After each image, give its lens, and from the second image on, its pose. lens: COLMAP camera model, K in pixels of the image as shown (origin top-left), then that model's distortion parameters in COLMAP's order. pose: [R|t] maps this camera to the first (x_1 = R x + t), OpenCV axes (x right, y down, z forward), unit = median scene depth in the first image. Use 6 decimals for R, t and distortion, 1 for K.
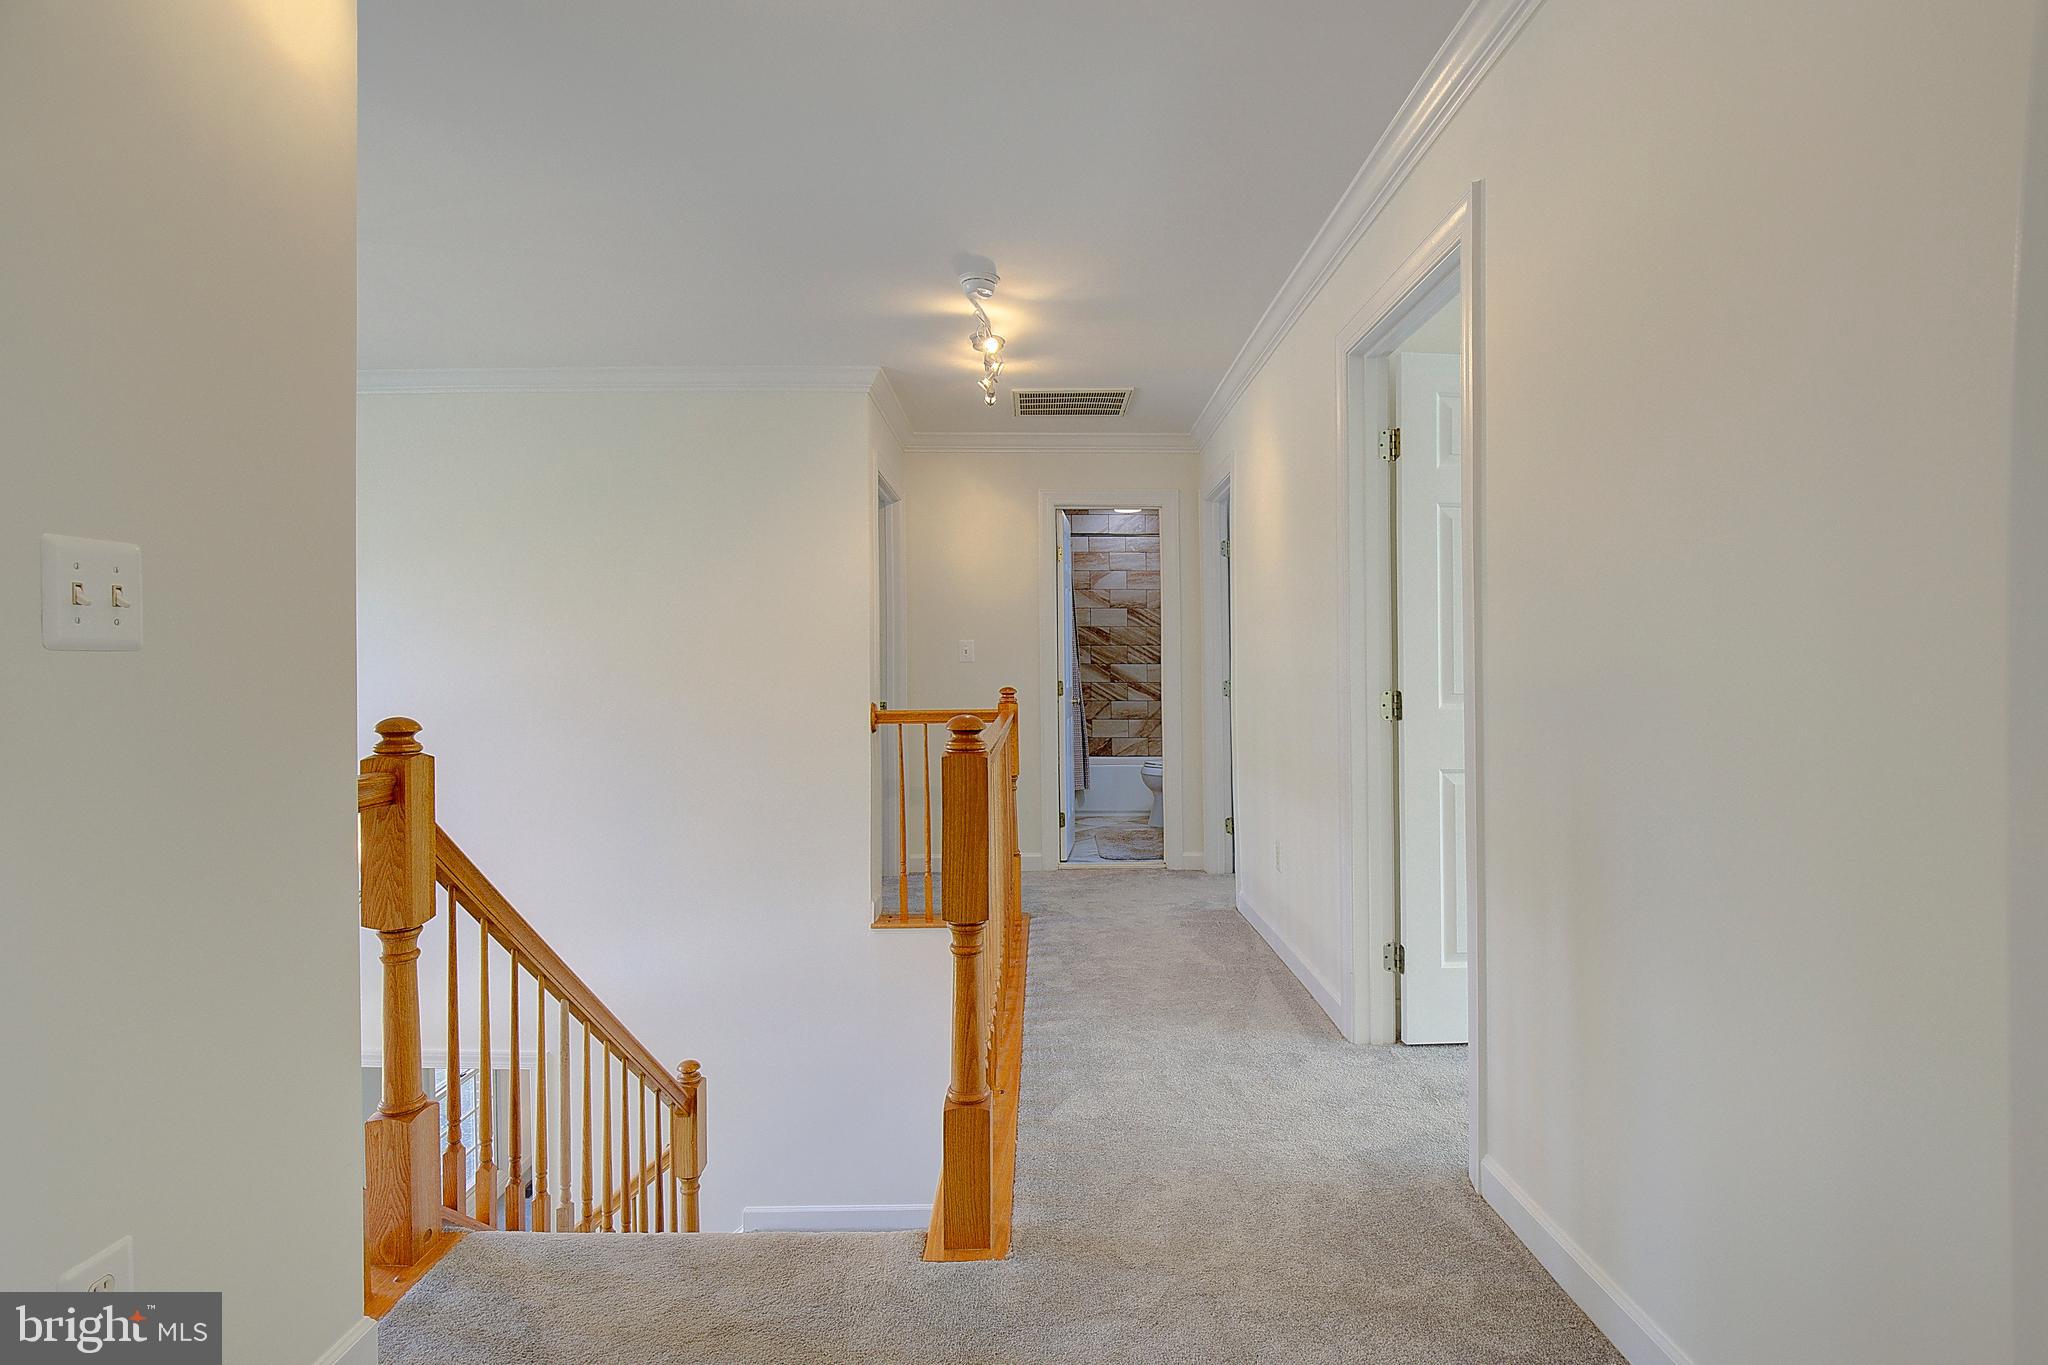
lens RADIAL K [[988.3, 0, 1019.8], [0, 988.3, 655.3], [0, 0, 1]] dist [0.093810, 0.000002]
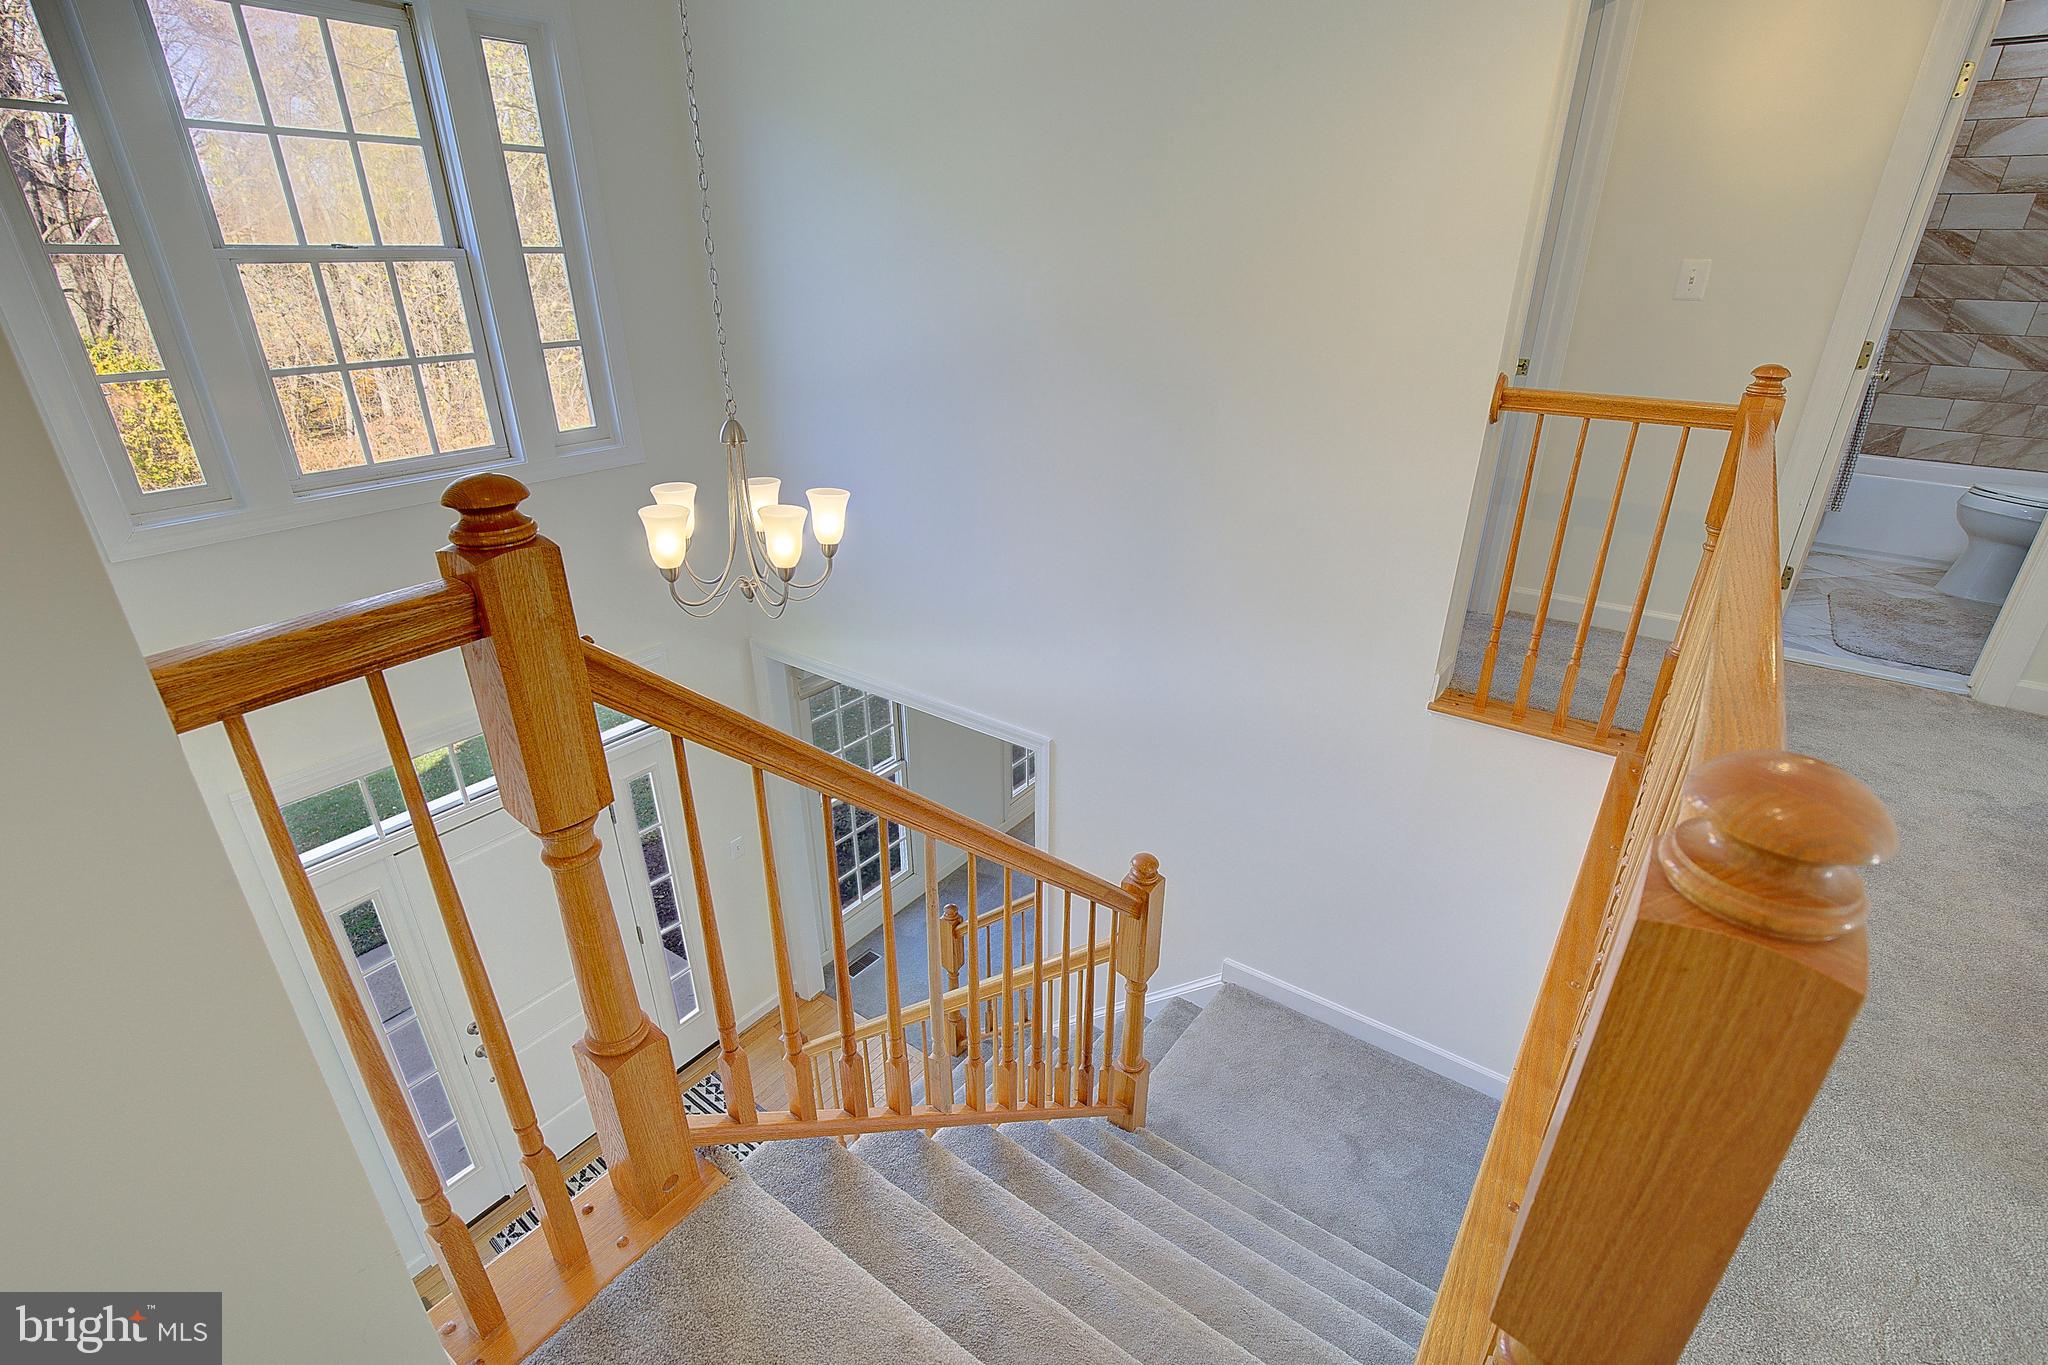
lens RADIAL K [[964.7, 0, 1031.3], [0, 964.7, 721.9], [0, 0, 1]] dist [-0.011821, 0.000001]
pose [[0.831421, 0.256965, -0.492653, -0.030028], [-0.013057, 0.895428, 0.445014, -0.014417], [0.555489, -0.363561, 0.747834, 0.224780]]
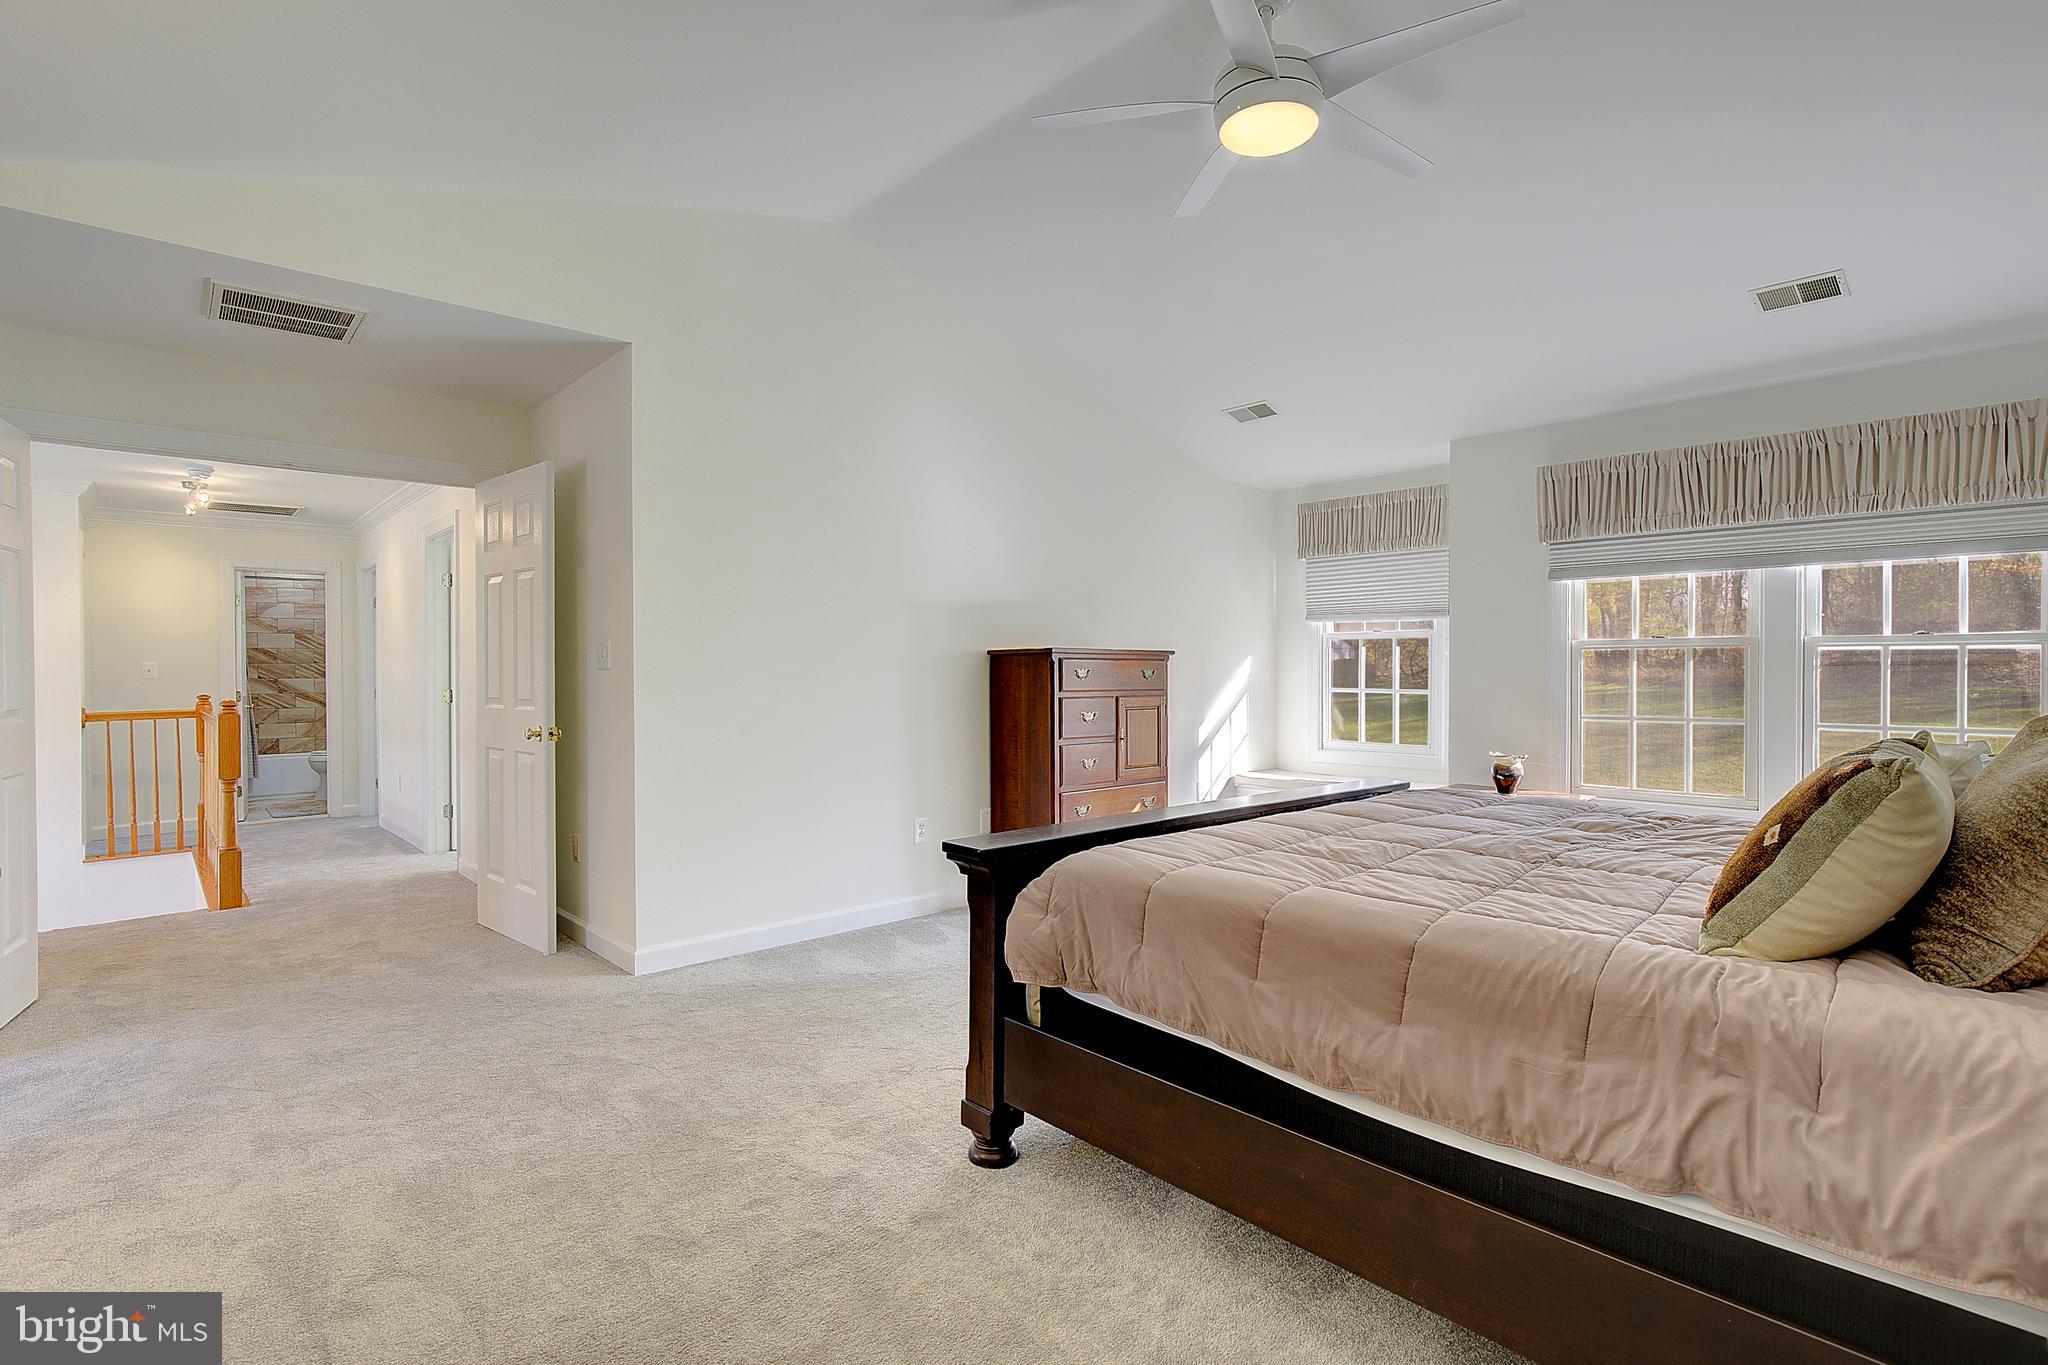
lens RADIAL K [[979.6, 0, 1019.8], [0, 979.6, 667.6], [0, 0, 1]] dist [-0.018507, 0.000016]
pose [[0.726065, 0.001567, 0.687624, -0.087373], [-0.001203, 0.999999, -0.001010, -0.006167], [-0.687625, -0.000094, 0.726066, -0.663192]]
